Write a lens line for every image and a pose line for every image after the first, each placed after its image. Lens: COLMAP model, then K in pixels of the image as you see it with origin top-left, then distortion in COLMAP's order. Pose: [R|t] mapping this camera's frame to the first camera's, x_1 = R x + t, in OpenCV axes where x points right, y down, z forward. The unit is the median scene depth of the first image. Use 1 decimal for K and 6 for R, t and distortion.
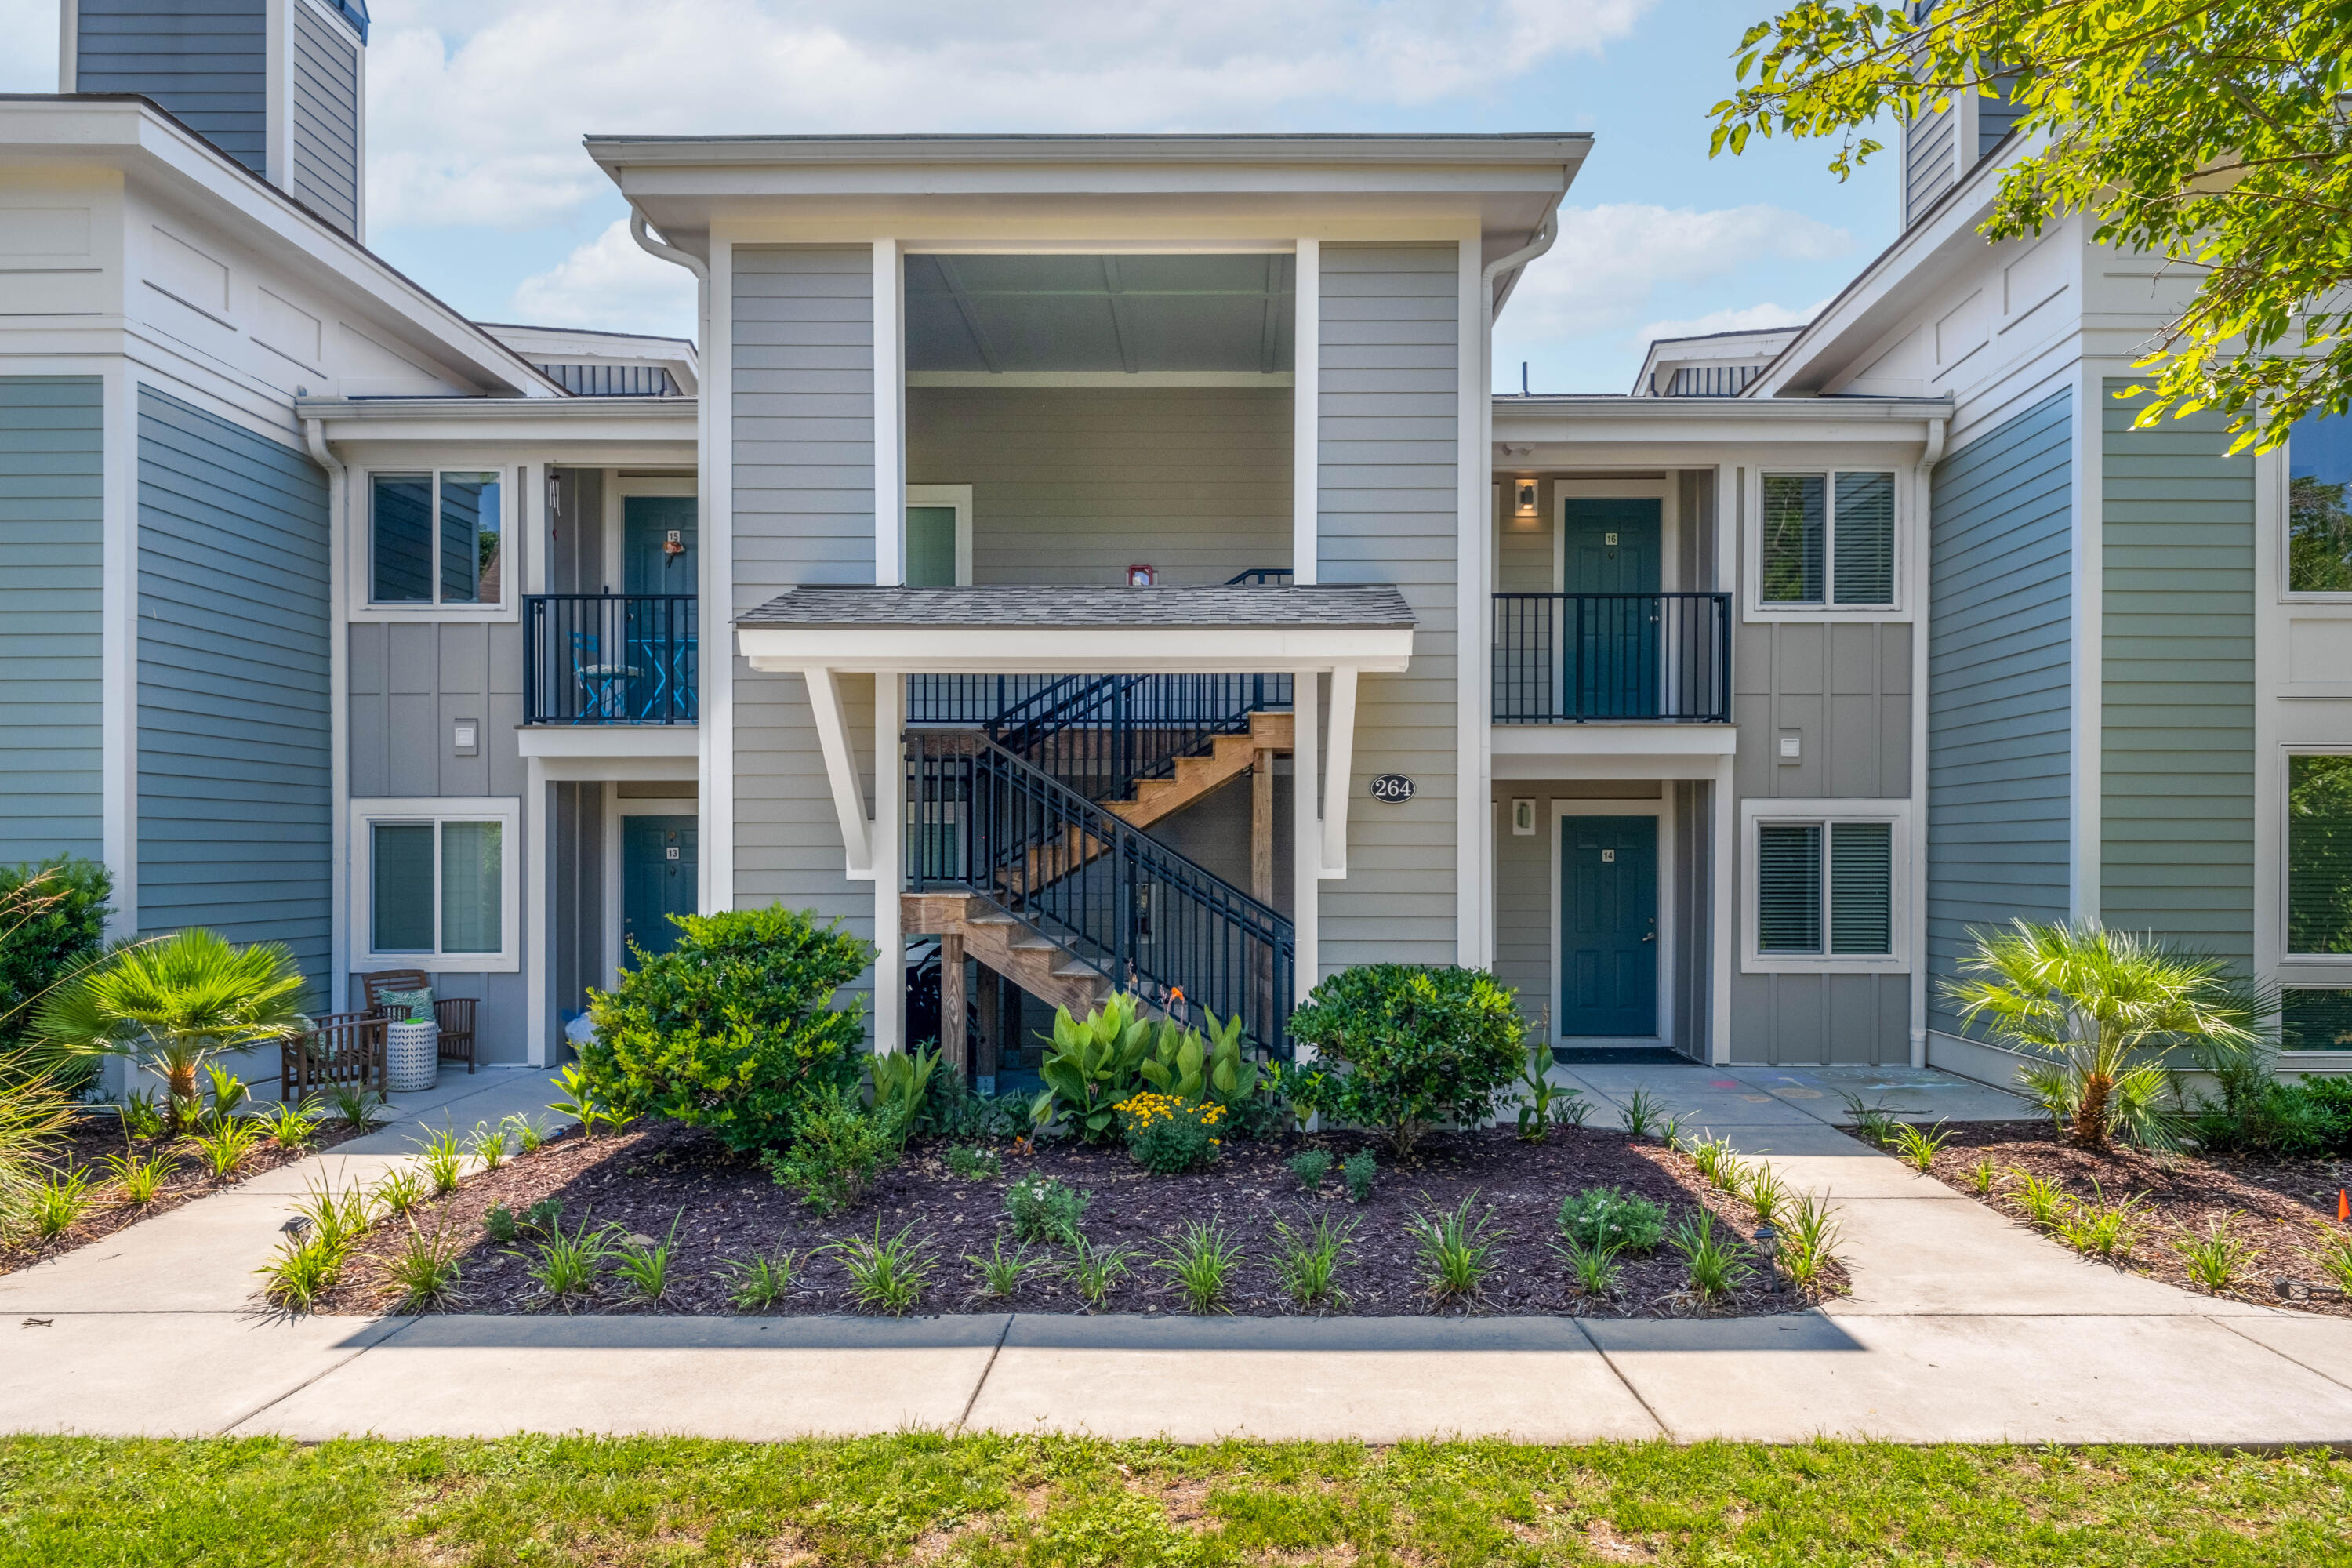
lens RADIAL K [[1396.6, 0, 1178.8], [0, 1396.6, 844.5], [0, 0, 1]] dist [0.001601, -0.000906]
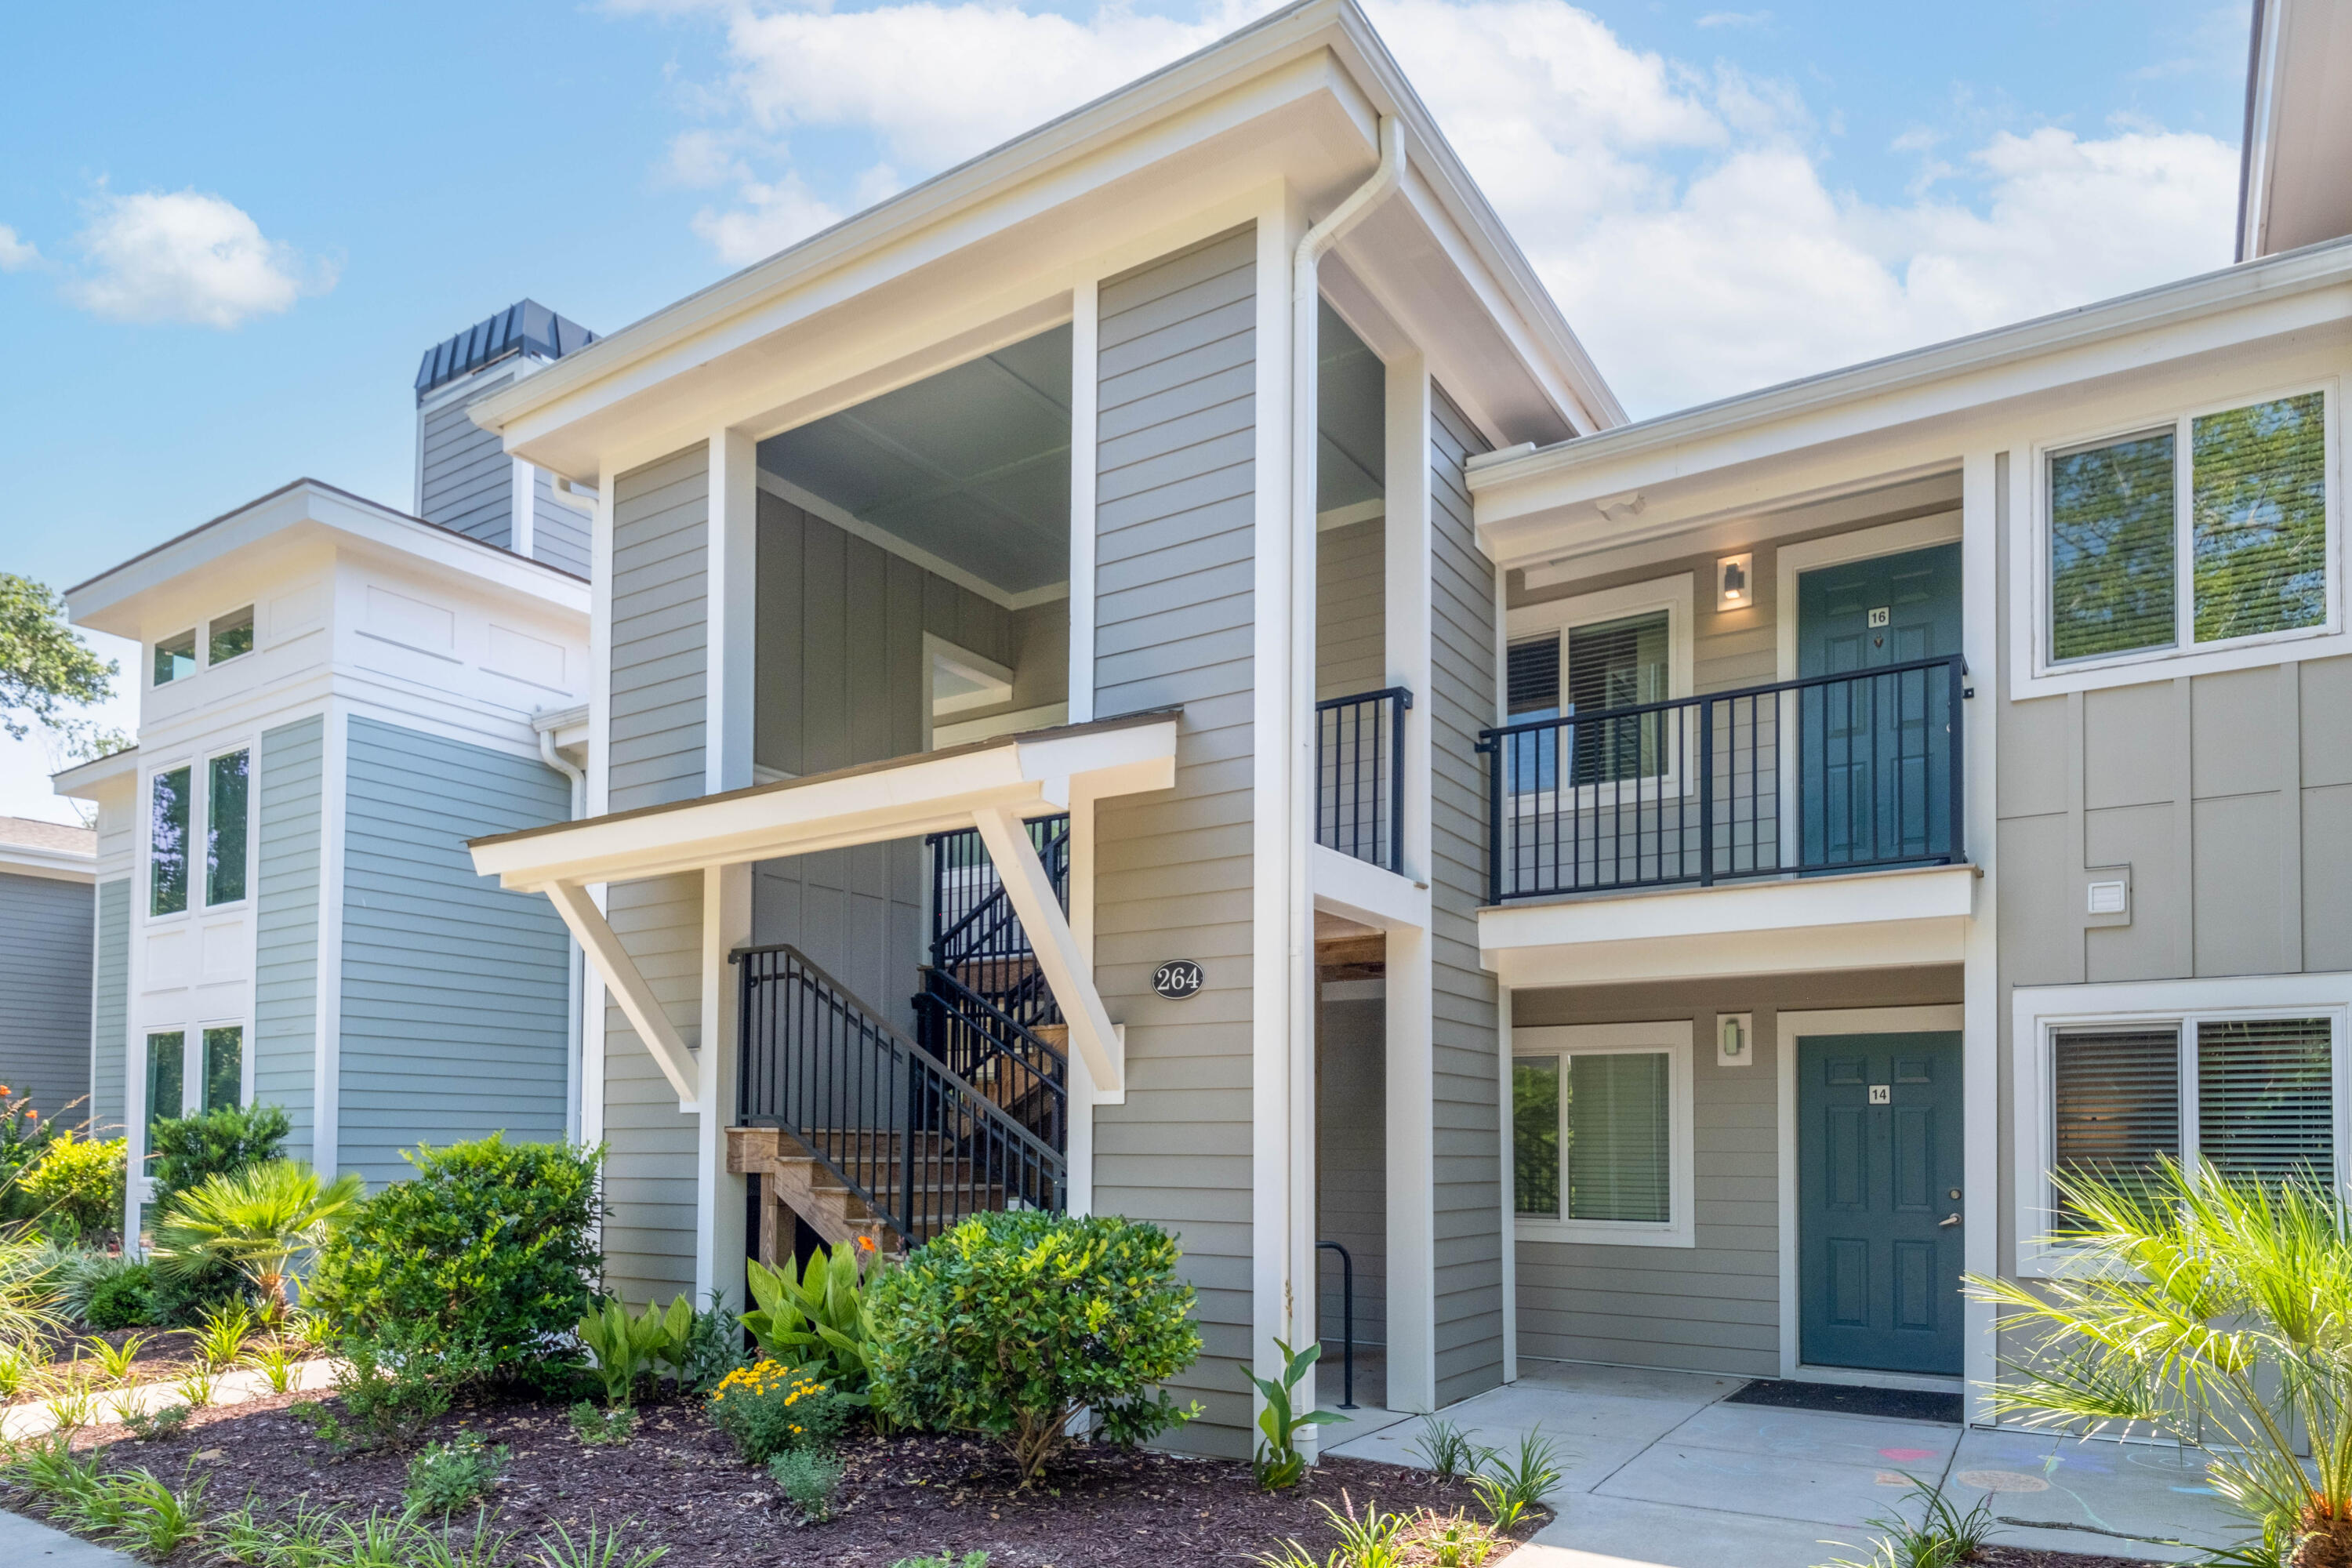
lens RADIAL K [[1428.3, 0, 1177.8], [0, 1428.3, 1096.5], [0, 0, 1]] dist [-0.003586, -0.002138]
pose [[0.846482, -0.018617, -0.532091, 0.519508], [-0.001176, 0.999321, -0.036835, 0.046122], [0.532416, 0.031806, 0.845885, 0.347286]]
